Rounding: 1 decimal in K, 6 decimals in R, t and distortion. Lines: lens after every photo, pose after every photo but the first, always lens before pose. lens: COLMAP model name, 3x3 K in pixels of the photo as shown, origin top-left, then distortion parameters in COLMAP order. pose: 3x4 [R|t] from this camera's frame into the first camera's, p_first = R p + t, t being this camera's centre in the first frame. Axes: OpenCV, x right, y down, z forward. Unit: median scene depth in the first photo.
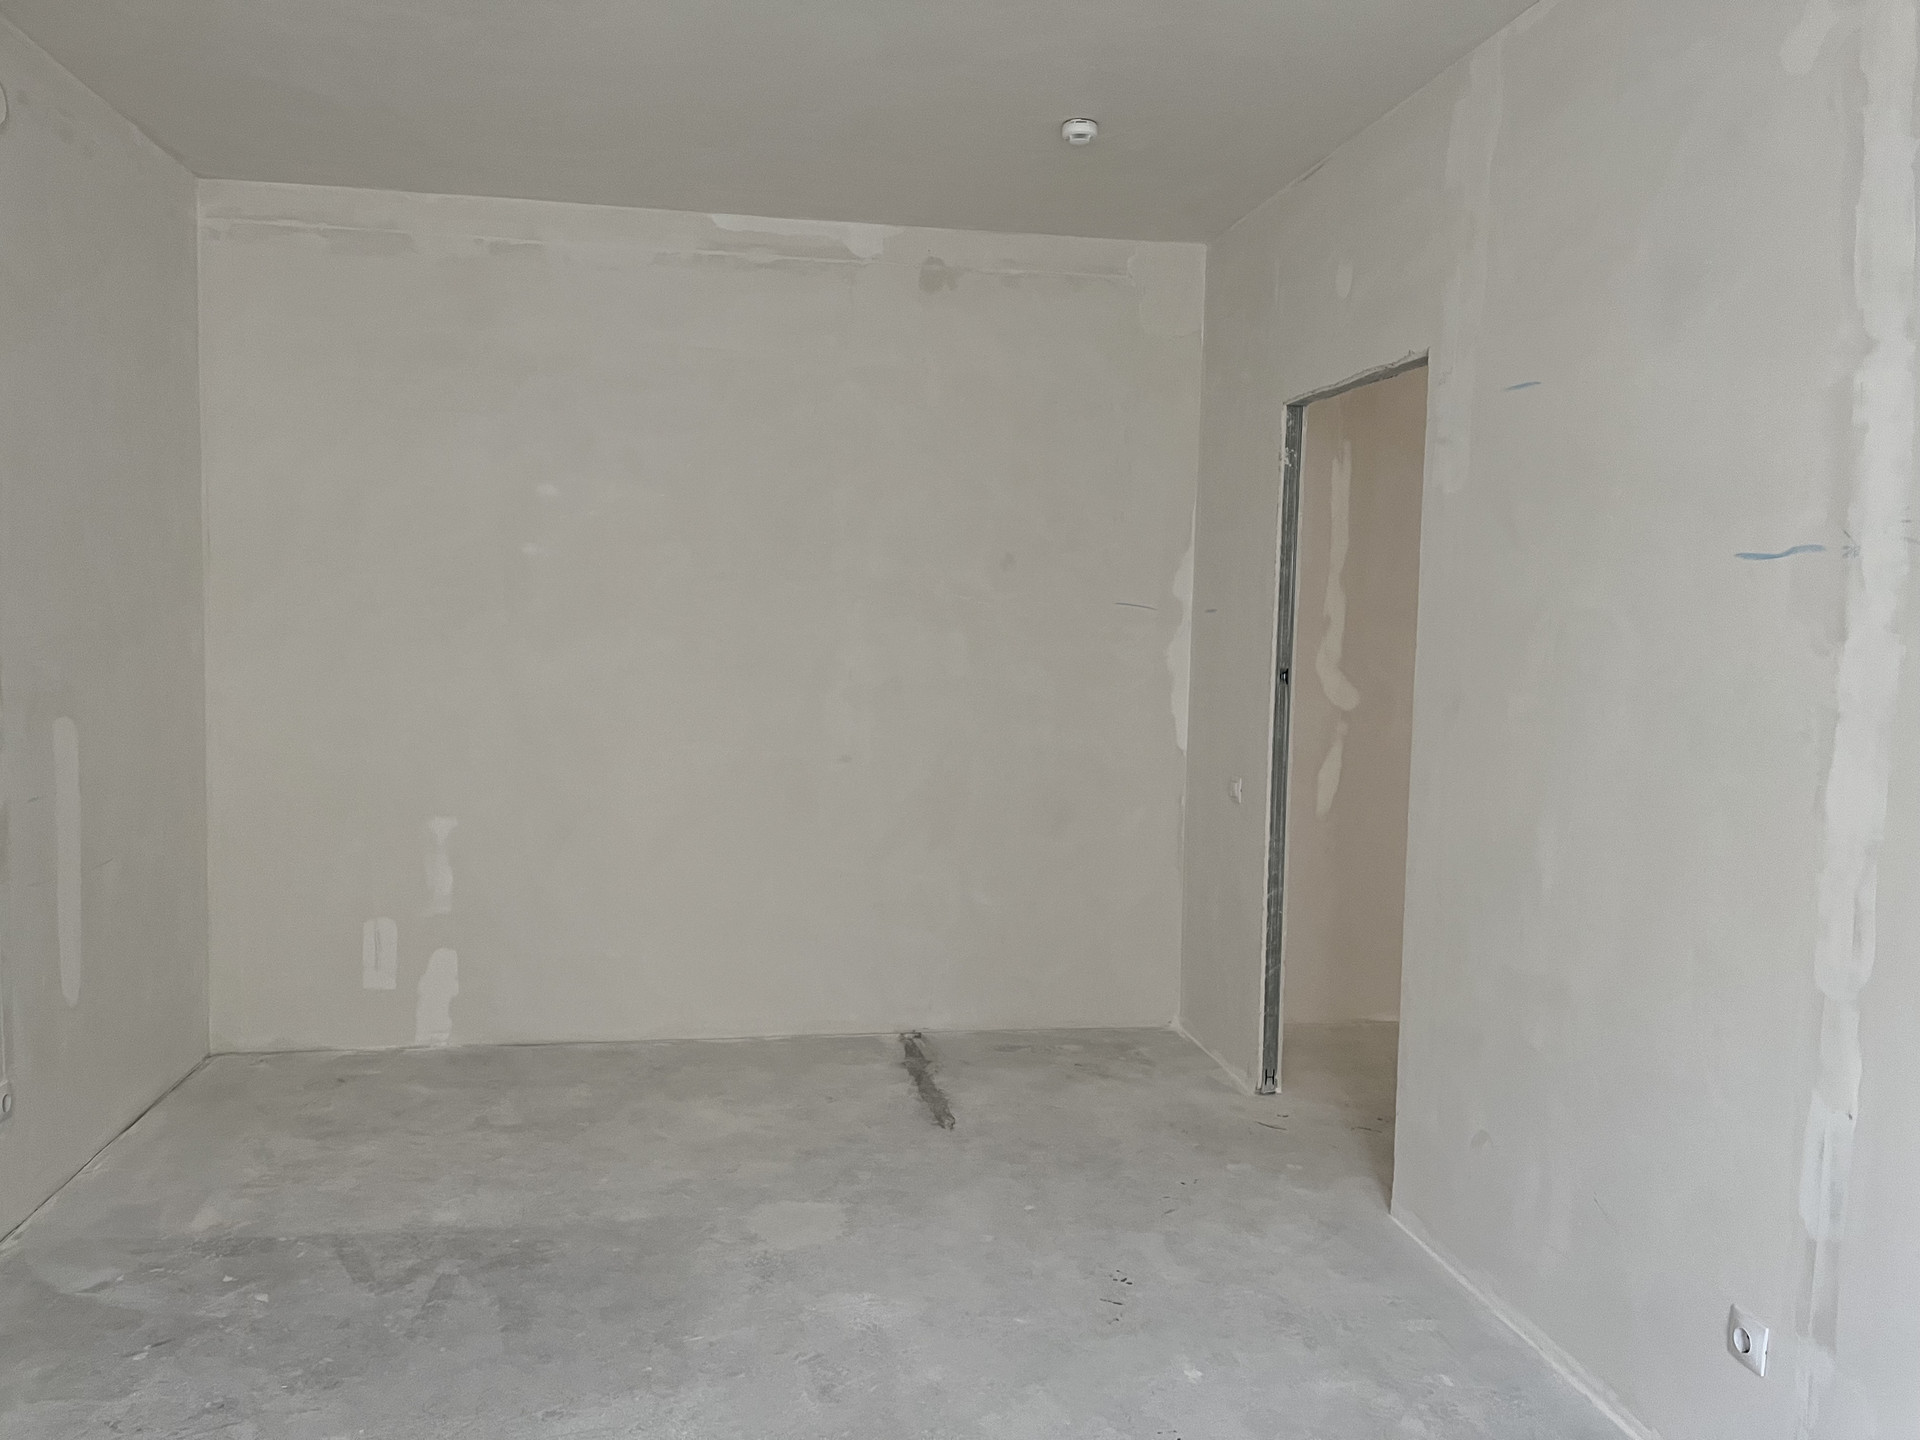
lens RADIAL K [[1454.2, 0, 959.6], [0, 1454.2, 716.6], [0, 0, 1]] dist [0.022967, -0.032308]
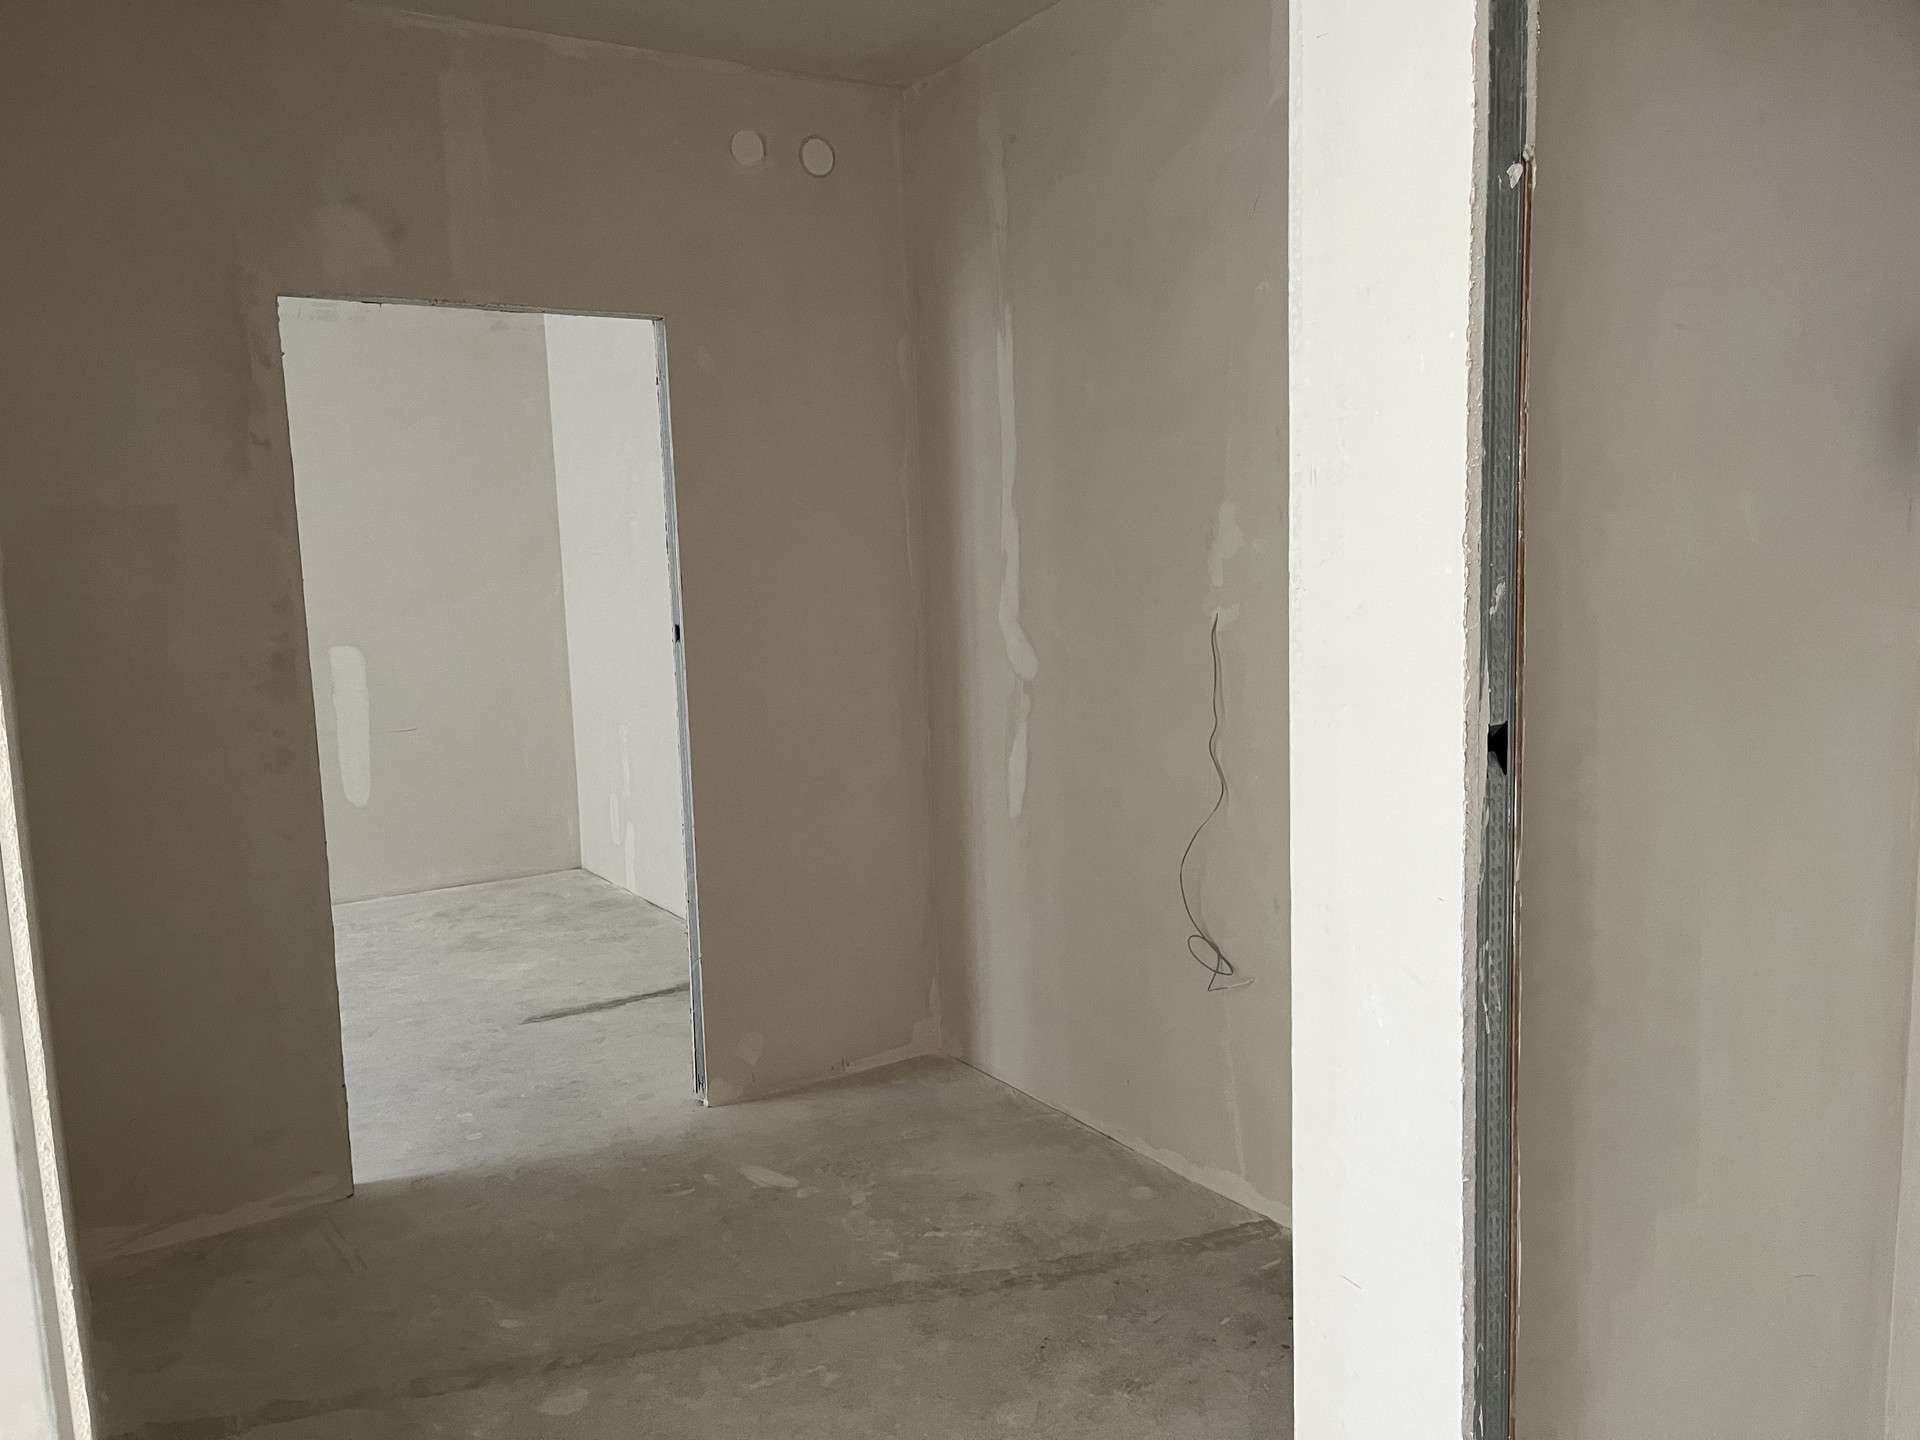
lens RADIAL K [[1454.2, 0, 959.4], [0, 1454.2, 725.8], [0, 0, 1]] dist [0.022967, -0.032308]
pose [[0.391067, 0.076928, -0.917141, 0.930726], [-0.022824, 0.997005, 0.073895, -0.034746], [0.920079, -0.007965, 0.391652, 0.694306]]
